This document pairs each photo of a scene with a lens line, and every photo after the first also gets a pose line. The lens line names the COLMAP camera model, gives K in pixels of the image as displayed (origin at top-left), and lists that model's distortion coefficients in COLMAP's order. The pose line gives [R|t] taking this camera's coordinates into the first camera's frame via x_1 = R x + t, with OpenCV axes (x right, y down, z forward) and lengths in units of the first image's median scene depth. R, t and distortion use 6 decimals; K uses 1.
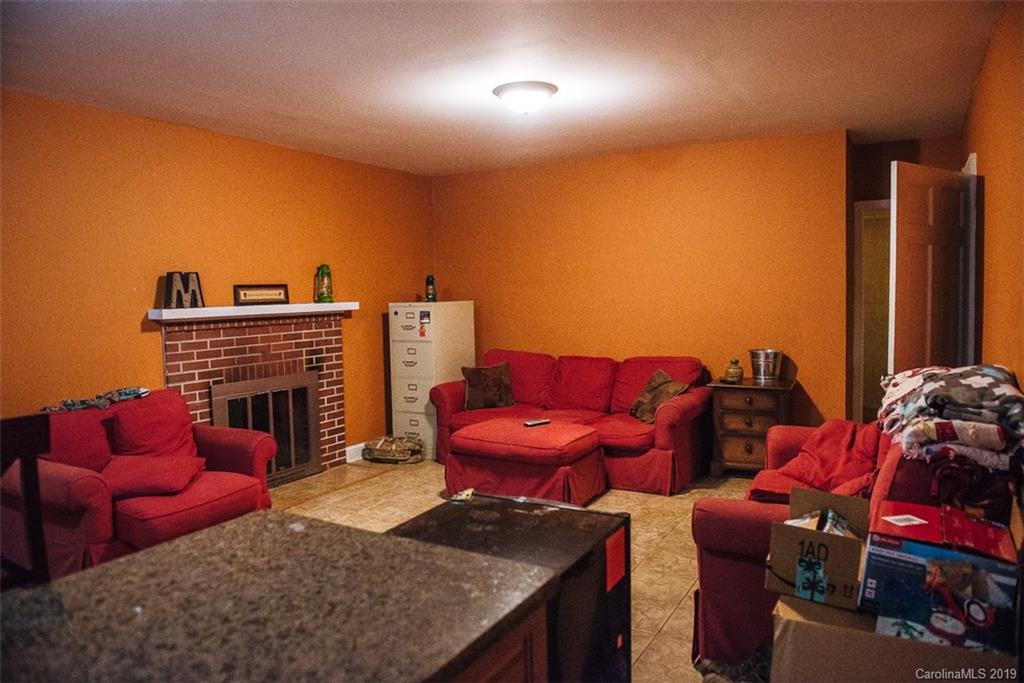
lens RADIAL K [[709.5, 0, 512.8], [0, 709.5, 330.1], [0, 0, 1]] dist [-0.055176, -0.001331]
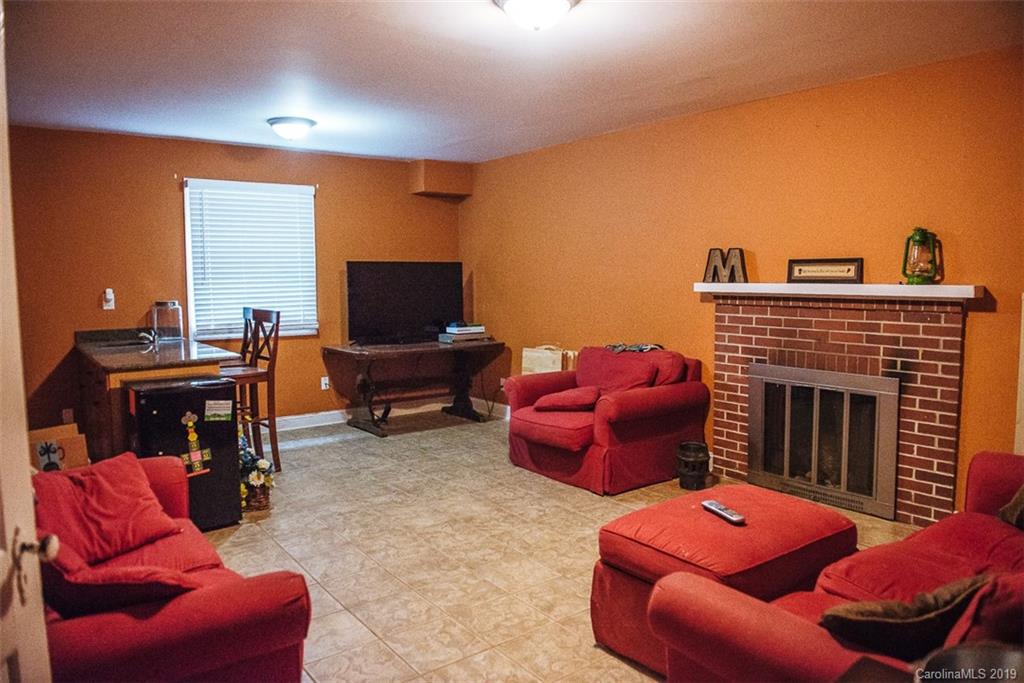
lens RADIAL K [[709.5, 0, 512.8], [0, 709.5, 330.1], [0, 0, 1]] dist [-0.055176, -0.001331]
pose [[-0.404837, 0.096095, -0.909325, 0.574642], [-0.034974, 0.992107, 0.120414, -0.070254], [0.913720, 0.080551, -0.398281, 1.032383]]
